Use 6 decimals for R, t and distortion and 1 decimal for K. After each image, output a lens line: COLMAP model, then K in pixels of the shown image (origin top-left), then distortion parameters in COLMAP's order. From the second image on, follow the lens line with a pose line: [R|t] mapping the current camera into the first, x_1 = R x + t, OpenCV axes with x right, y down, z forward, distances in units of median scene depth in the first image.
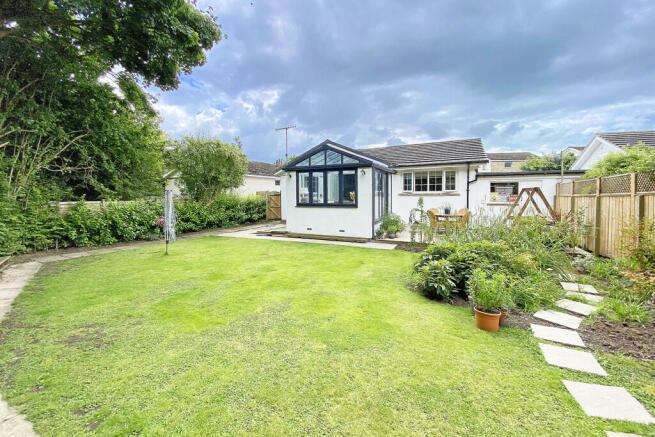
lens RADIAL K [[239.4, 0, 317.5], [0, 239.4, 196.0], [0, 0, 1]] dist [-0.005603, -0.000218]
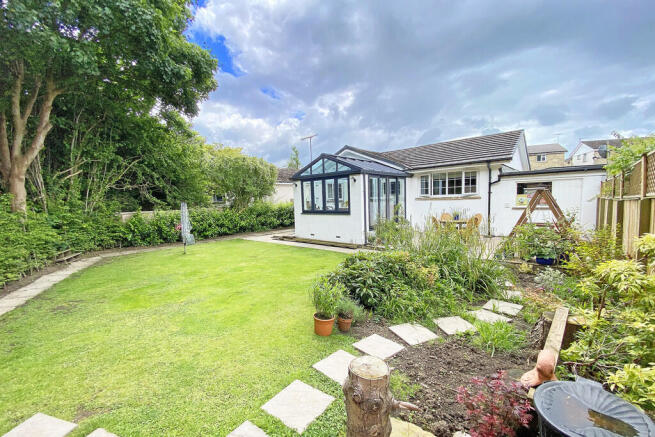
lens RADIAL K [[241.2, 0, 330.8], [0, 241.2, 209.5], [0, 0, 1]] dist [-0.001408, -0.000137]
pose [[0.967724, -0.013574, -0.251648, 0.306709], [0.024355, 0.998912, 0.039779, -0.012840], [0.250834, -0.044624, 0.967001, -0.005572]]
